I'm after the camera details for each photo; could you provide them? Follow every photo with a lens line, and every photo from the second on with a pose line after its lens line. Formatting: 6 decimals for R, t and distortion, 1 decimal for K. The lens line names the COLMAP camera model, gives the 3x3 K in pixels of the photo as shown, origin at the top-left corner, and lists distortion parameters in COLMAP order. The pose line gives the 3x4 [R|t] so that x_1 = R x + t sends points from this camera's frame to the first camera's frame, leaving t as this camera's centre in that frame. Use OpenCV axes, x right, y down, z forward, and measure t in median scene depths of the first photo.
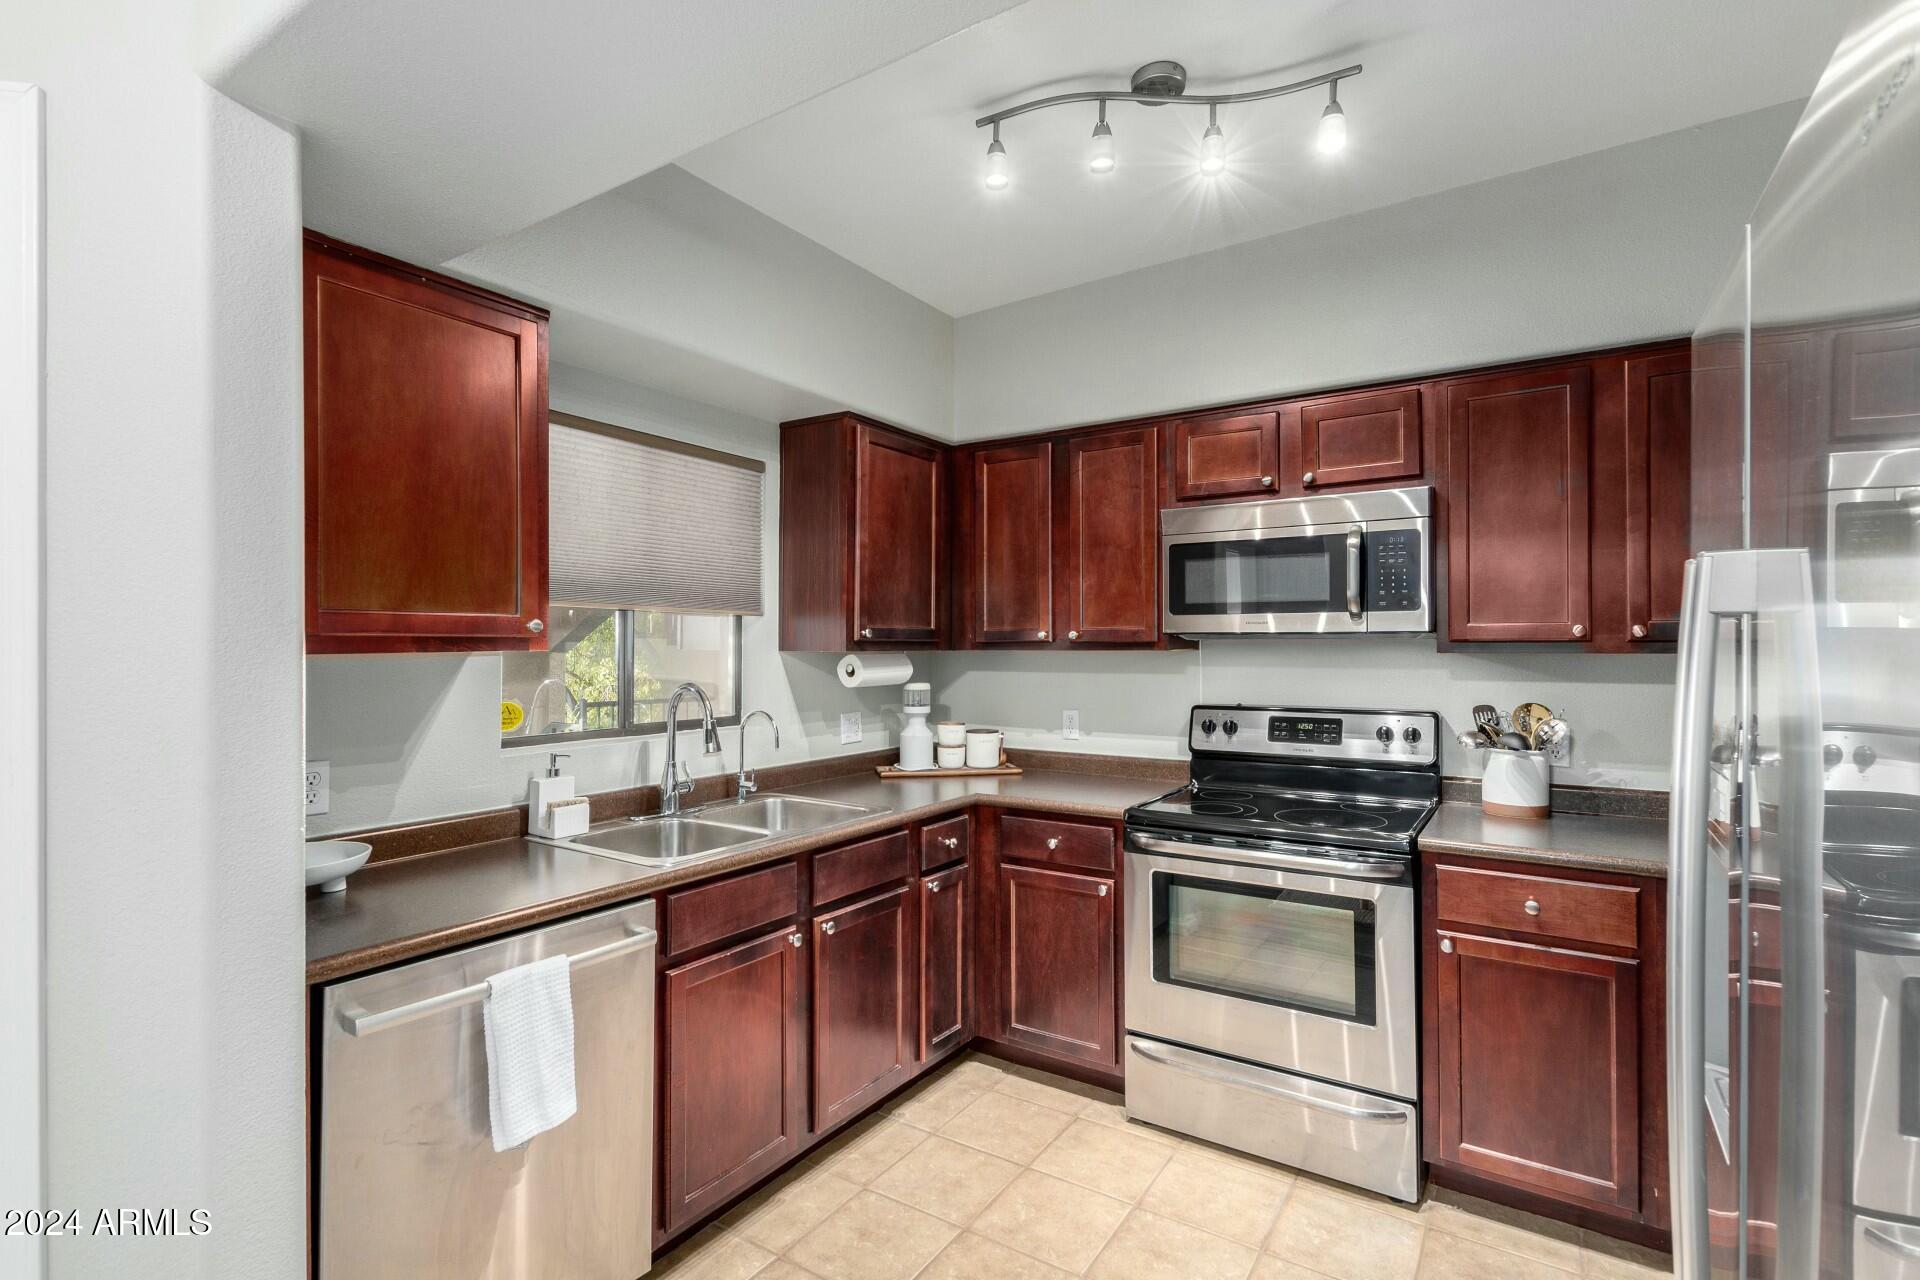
lens RADIAL K [[896.3, 0, 978.0], [0, 896.3, 642.3], [0, 0, 1]] dist [0.003399, 0.000468]
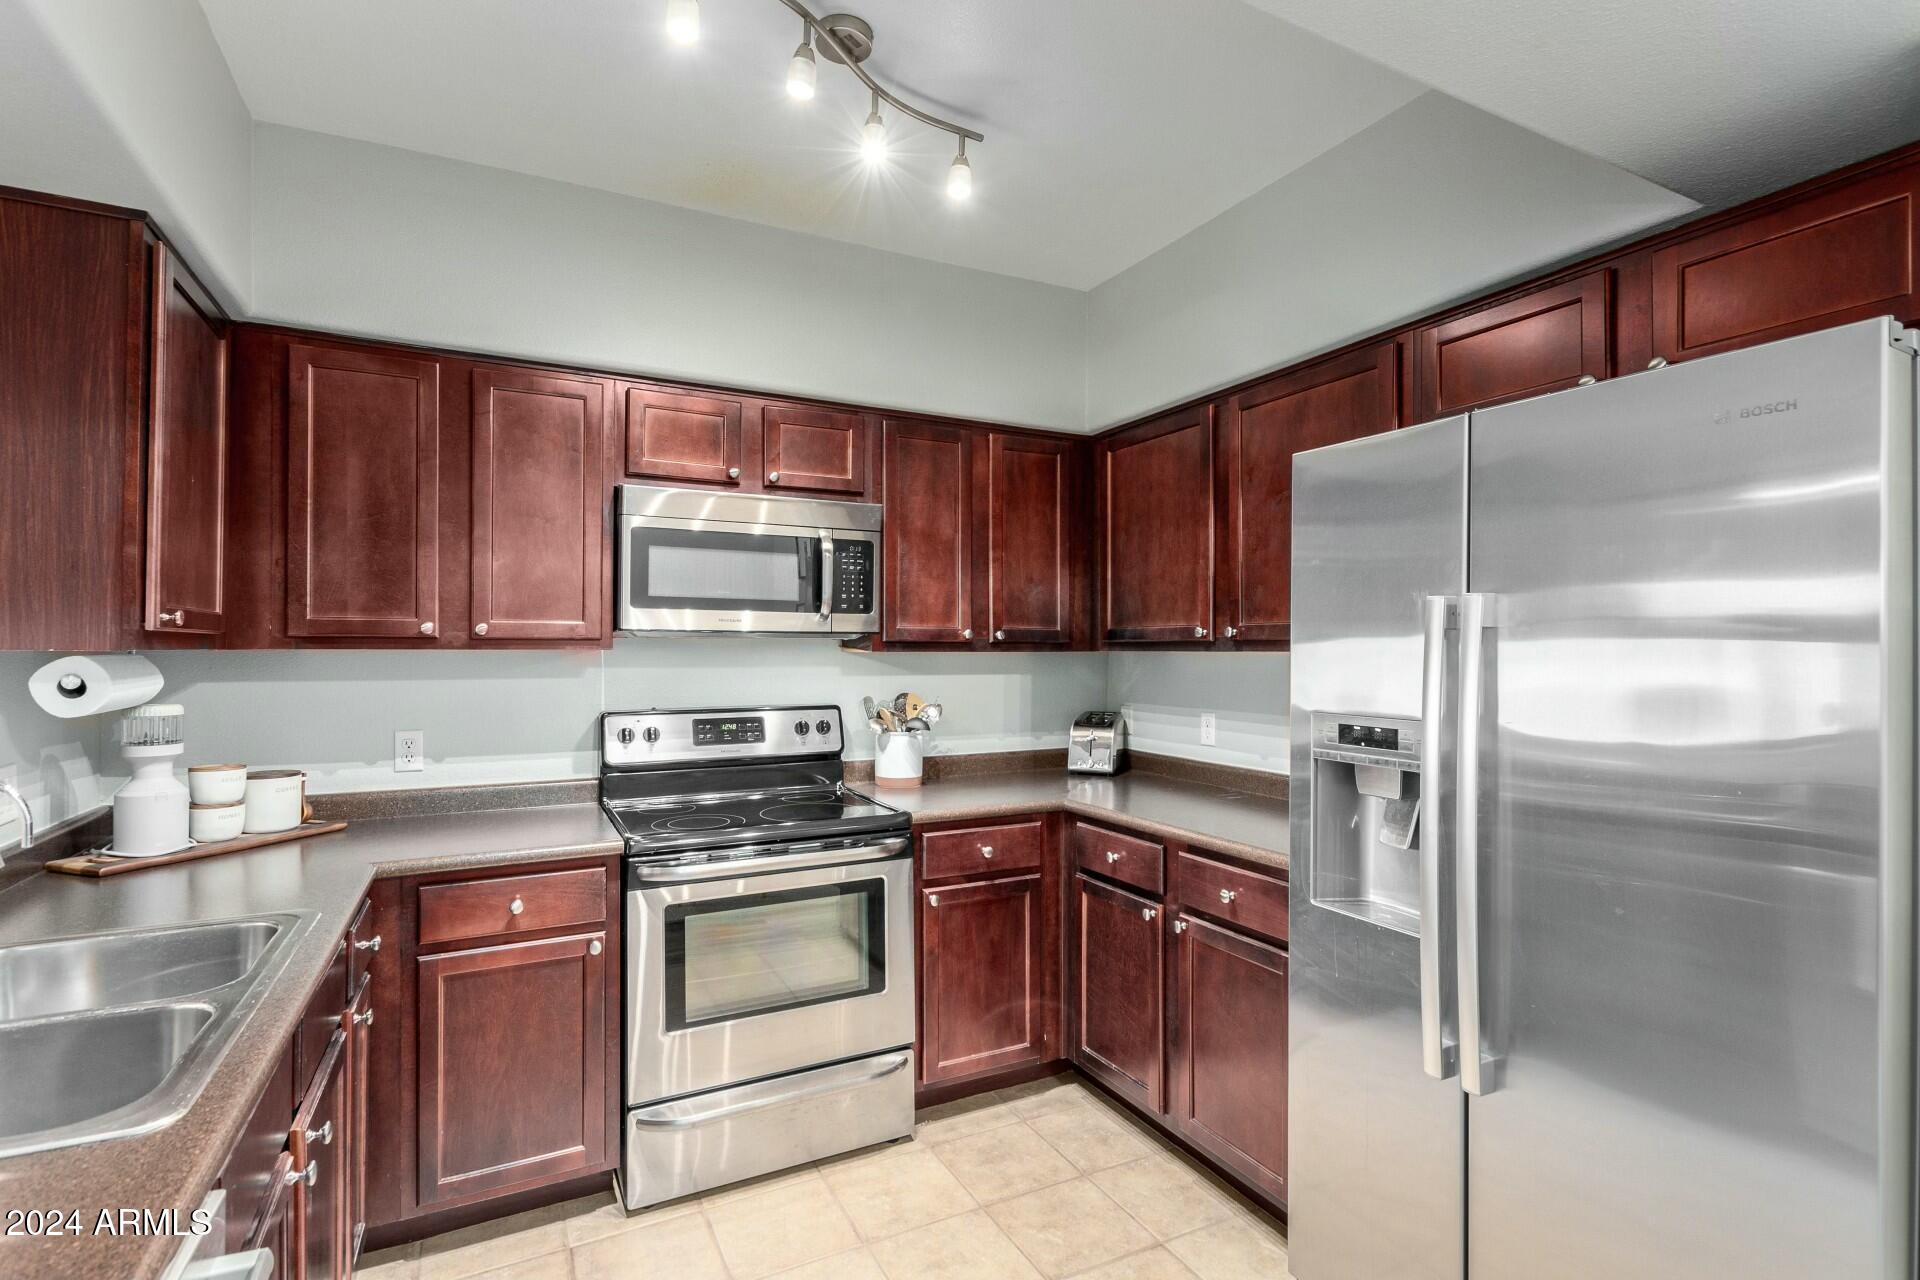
lens RADIAL K [[896.3, 0, 978.0], [0, 896.3, 642.3], [0, 0, 1]] dist [0.003399, 0.000468]
pose [[0.497570, 0.008744, 0.867380, -0.394479], [-0.006265, 0.999959, -0.006487, 0.006261], [-0.867401, -0.002207, 0.497605, 0.306893]]
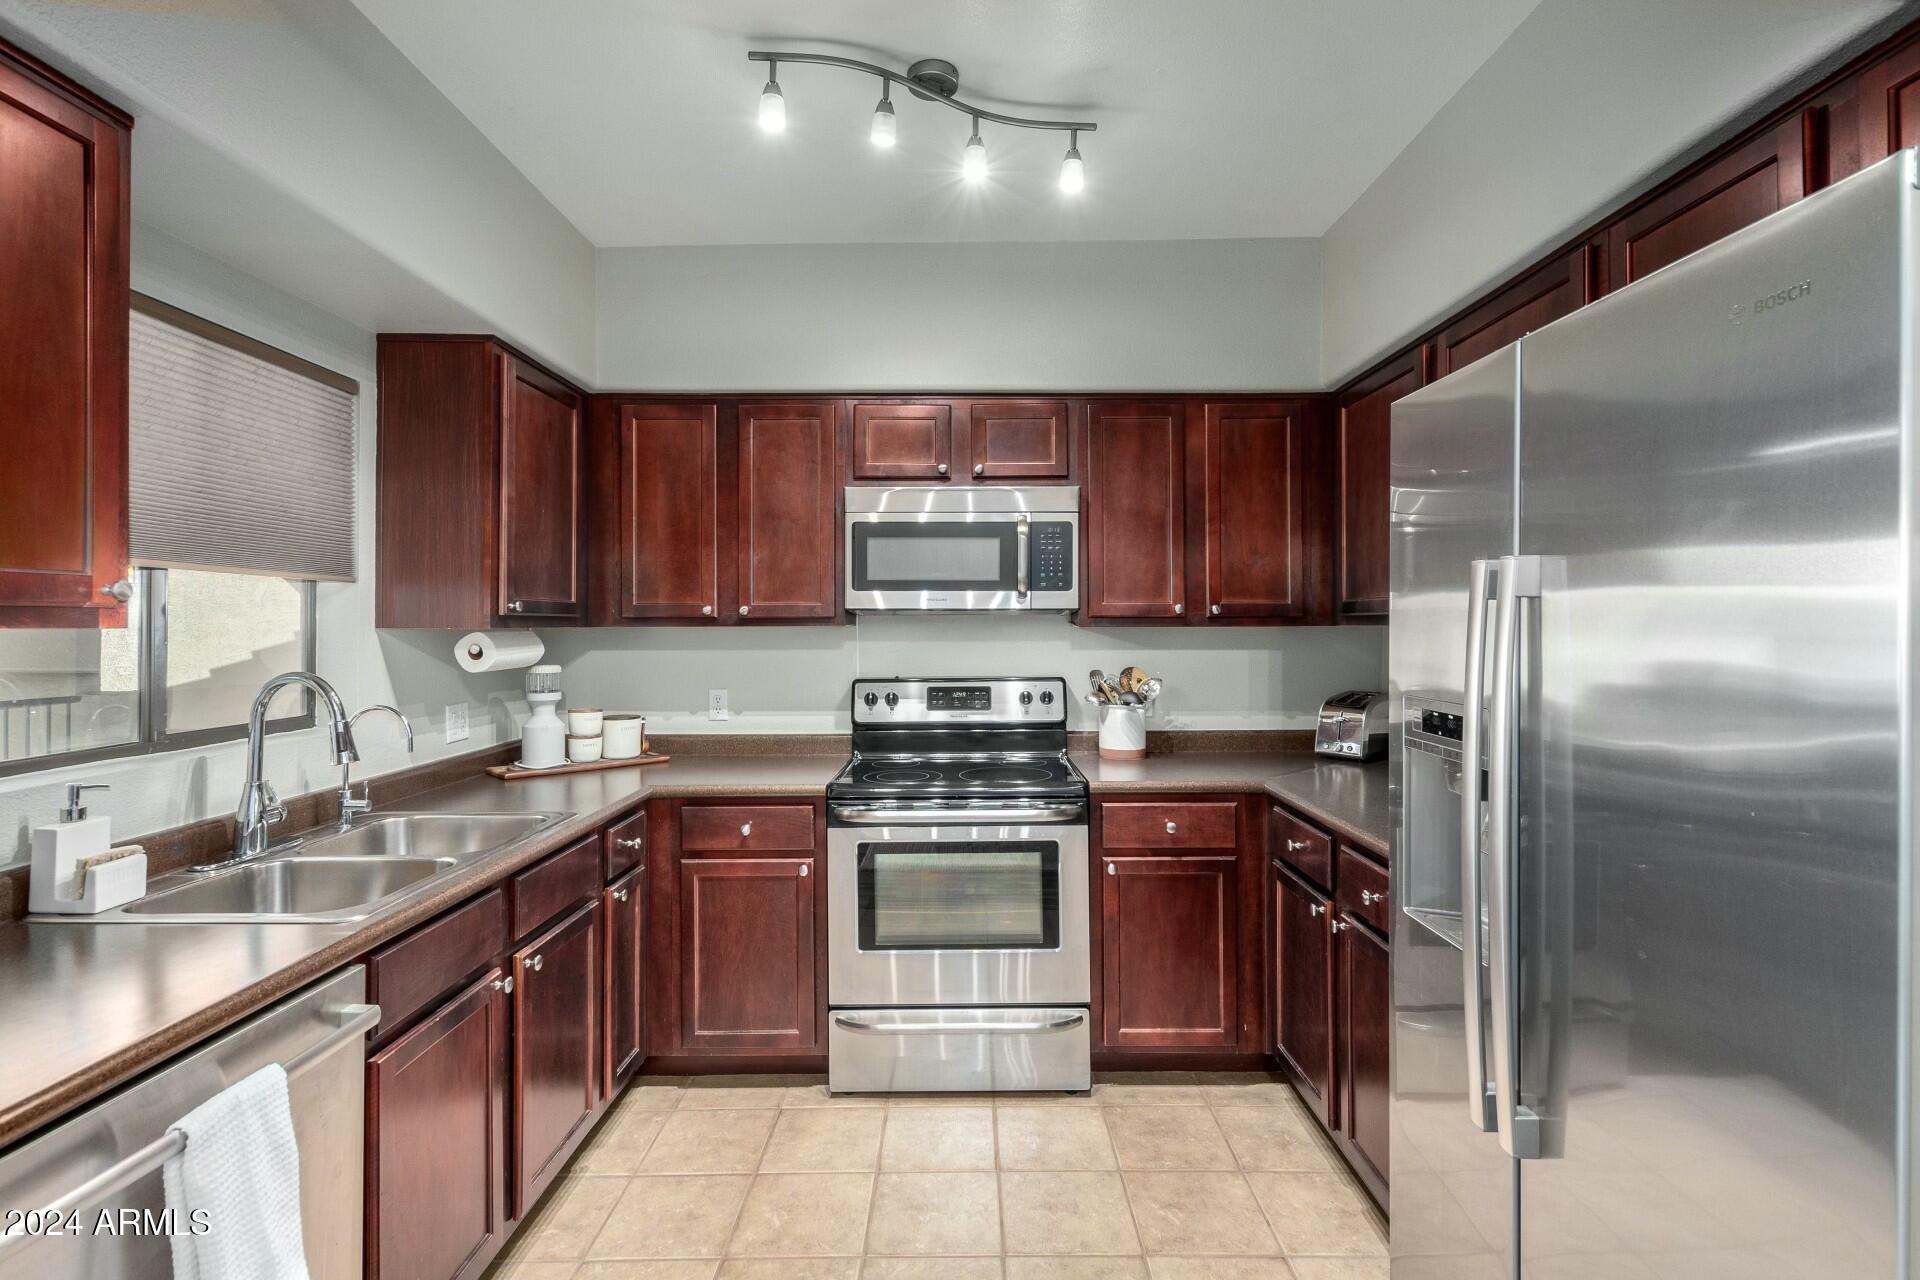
lens RADIAL K [[895.2, 0, 986.9], [0, 895.2, 620.0], [0, 0, 1]] dist [0.003689, -0.000202]
pose [[0.834821, 0.000866, 0.550521, -0.236021], [-0.000411, 0.999999, -0.000951, 0.003606], [-0.550521, 0.000567, 0.834821, 0.072506]]
